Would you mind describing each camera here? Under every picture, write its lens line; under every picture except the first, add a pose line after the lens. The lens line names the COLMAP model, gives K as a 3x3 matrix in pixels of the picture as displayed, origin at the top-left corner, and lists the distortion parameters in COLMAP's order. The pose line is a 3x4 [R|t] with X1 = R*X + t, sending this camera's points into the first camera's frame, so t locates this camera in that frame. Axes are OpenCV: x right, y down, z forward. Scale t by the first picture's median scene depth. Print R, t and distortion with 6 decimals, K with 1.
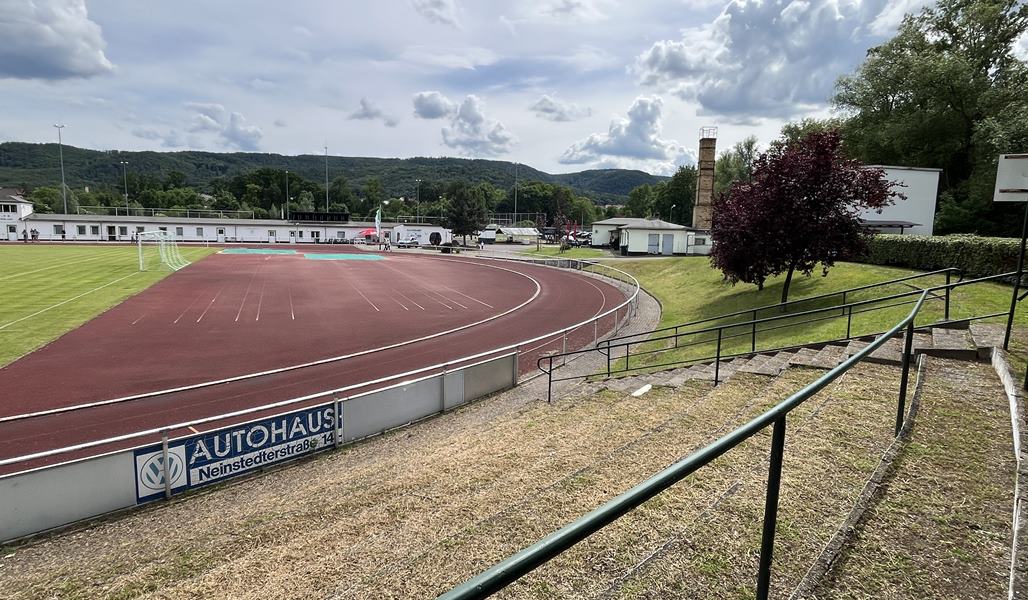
lens RADIAL K [[508.8, 0, 517.3], [0, 508.8, 291.4], [0, 0, 1]] dist [0.005955, 0.001645]
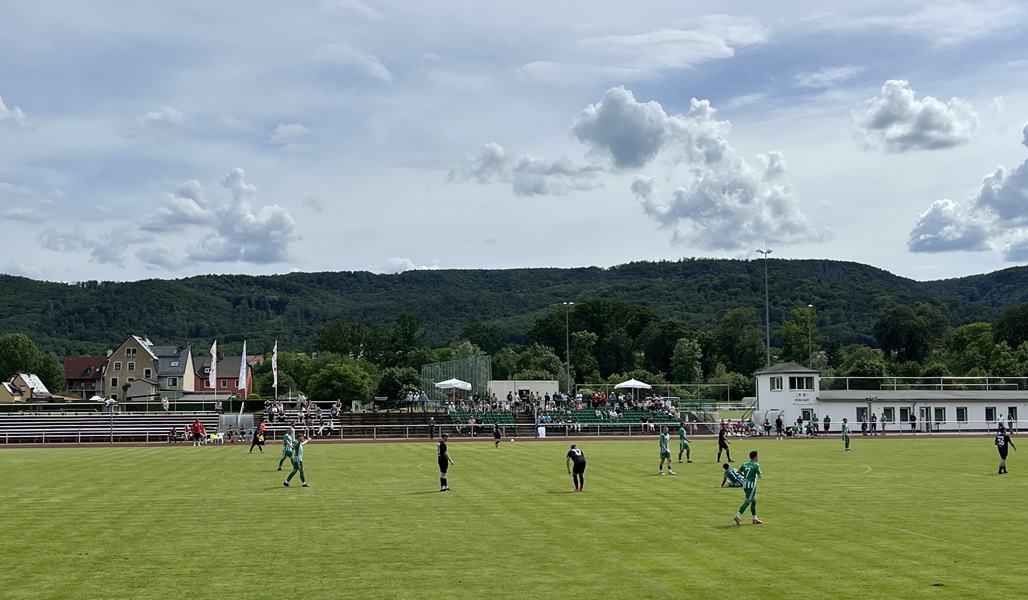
lens RADIAL K [[1183.2, 0, 524.6], [0, 1183.2, 337.9], [0, 0, 1]] dist [0.119271, 0.000000]
pose [[0.978560, -0.042541, -0.201520, -0.120959], [0.004327, 0.982467, -0.186388, 0.006263], [0.205916, 0.181520, 0.961587, -0.055565]]
